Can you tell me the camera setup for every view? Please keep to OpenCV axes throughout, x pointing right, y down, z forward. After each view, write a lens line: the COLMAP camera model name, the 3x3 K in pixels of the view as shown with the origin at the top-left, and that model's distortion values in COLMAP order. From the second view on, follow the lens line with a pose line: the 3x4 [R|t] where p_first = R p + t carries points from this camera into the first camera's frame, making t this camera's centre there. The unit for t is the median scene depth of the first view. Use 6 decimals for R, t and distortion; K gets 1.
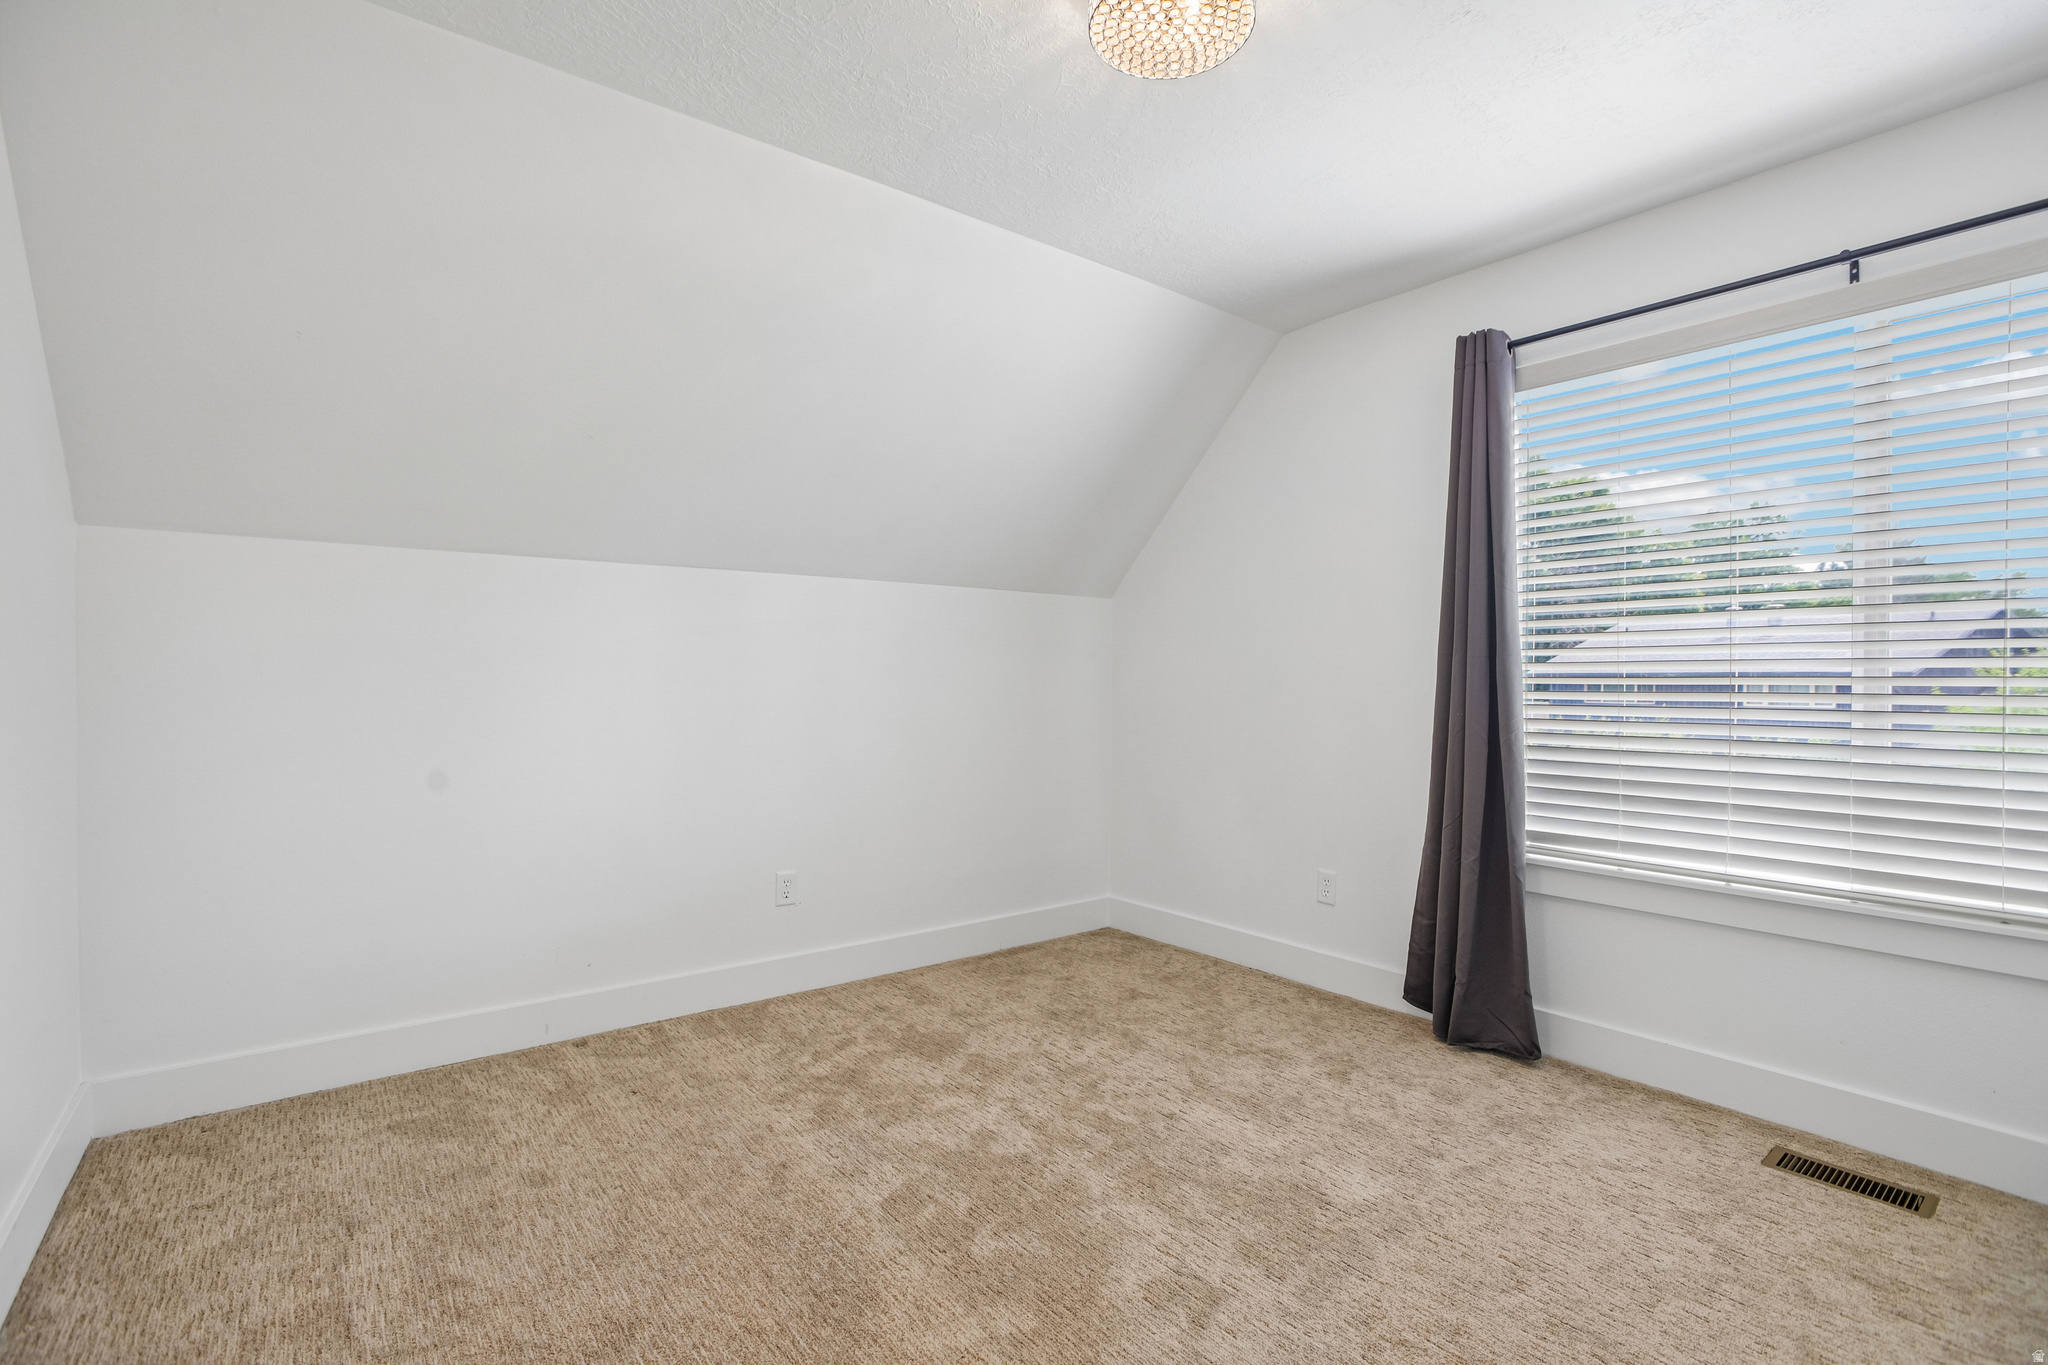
lens RADIAL K [[952.2, 0, 1016.2], [0, 952.2, 675.0], [0, 0, 1]] dist [-0.025743, -0.000585]
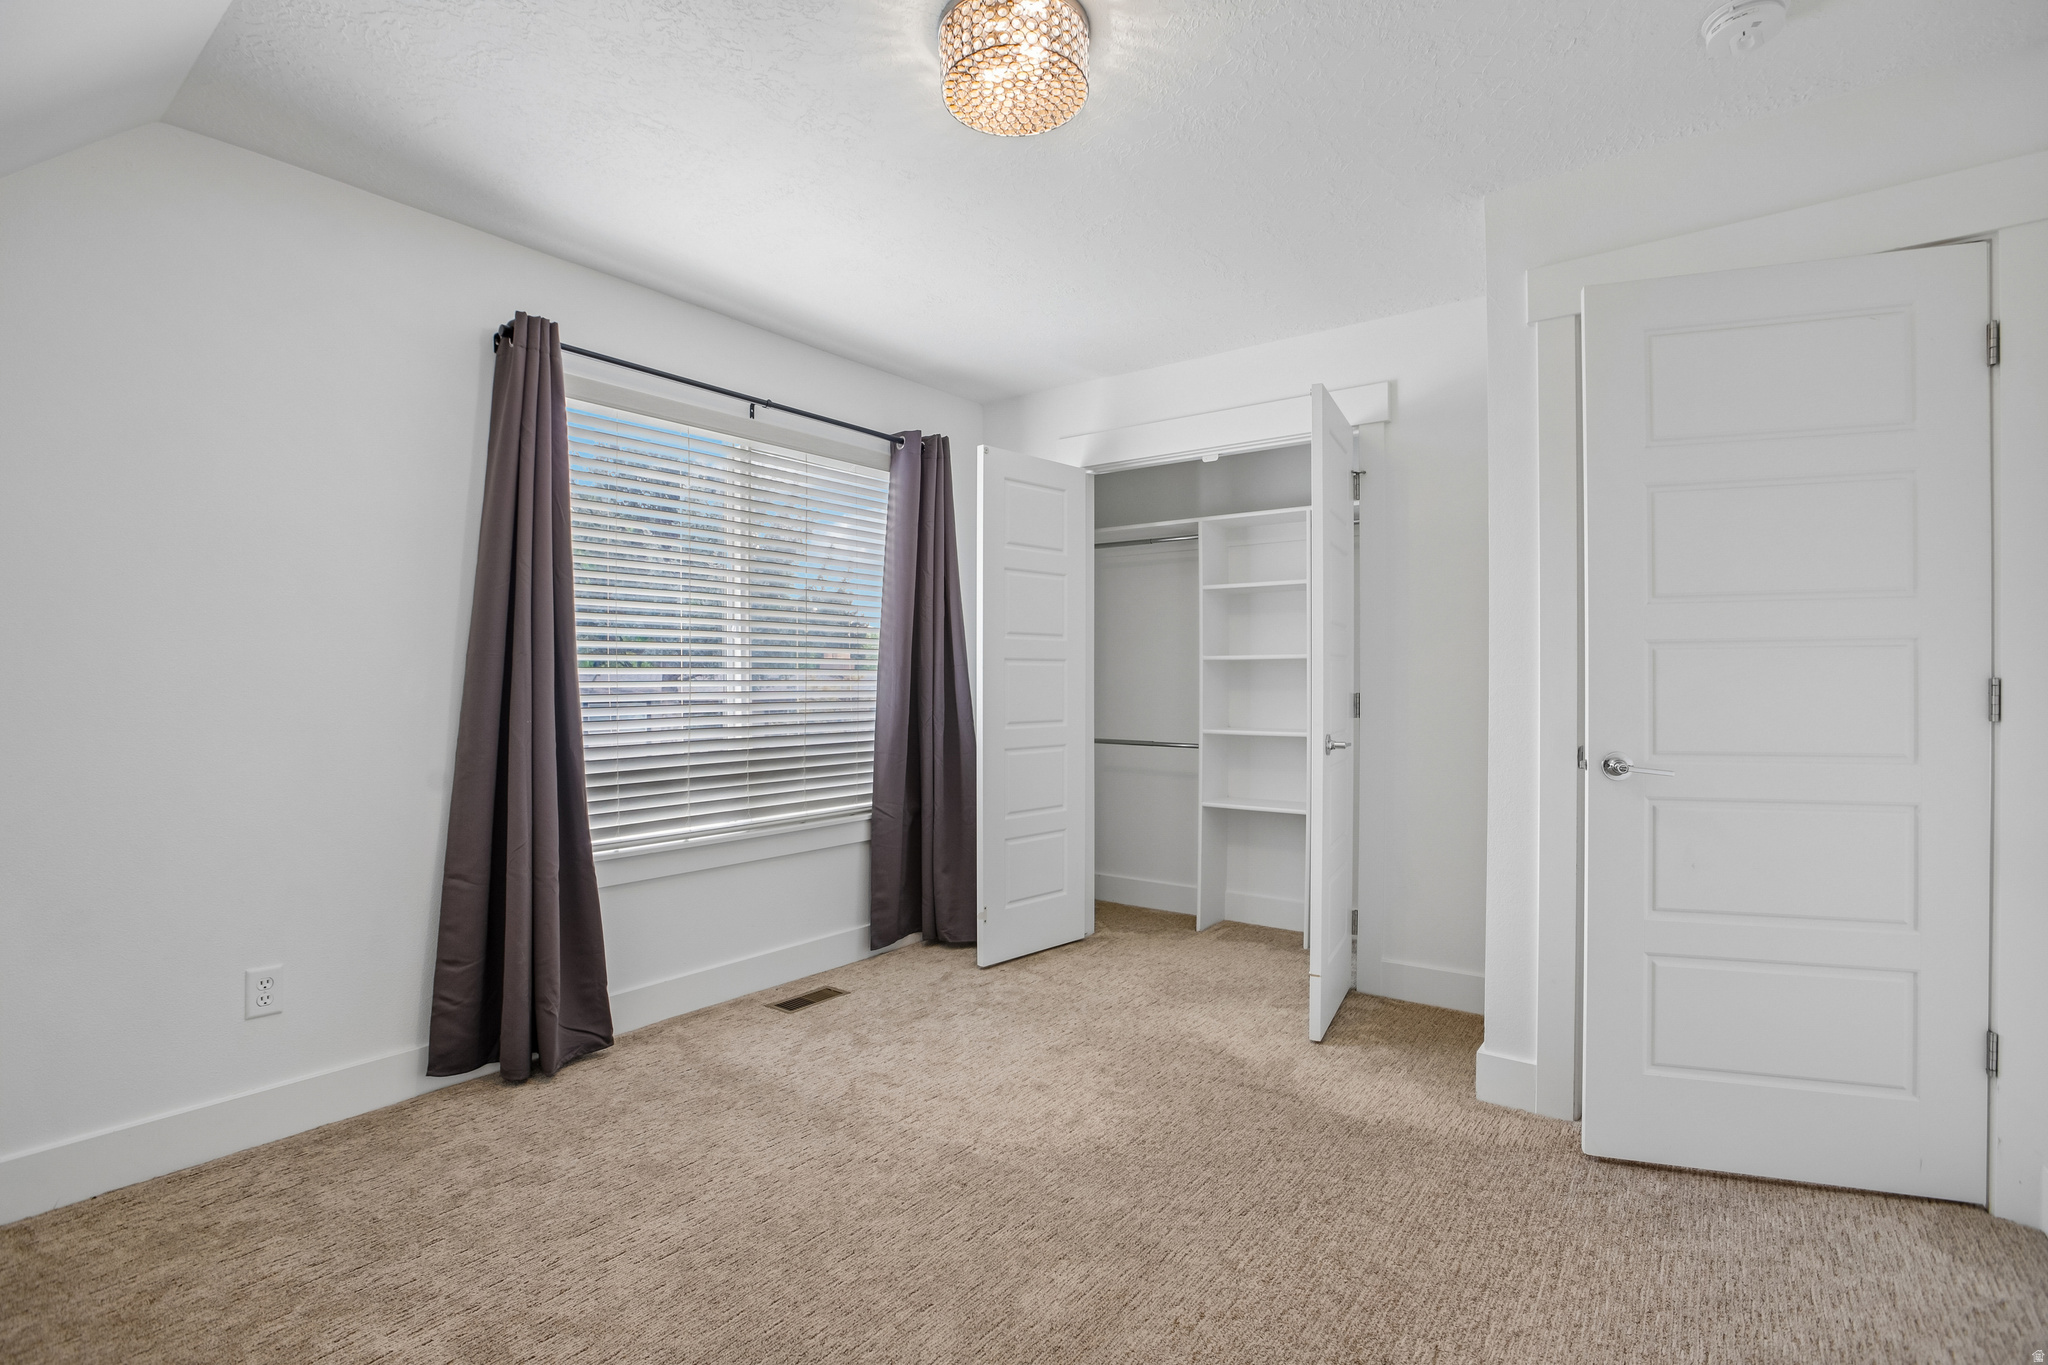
lens RADIAL K [[952.2, 0, 1016.2], [0, 952.2, 675.0], [0, 0, 1]] dist [-0.025743, -0.000585]
pose [[-0.255873, 0.000884, 0.966710, -0.597044], [-0.000031, 1.000000, -0.000923, -0.004659], [-0.966710, -0.000266, -0.255873, 0.844712]]
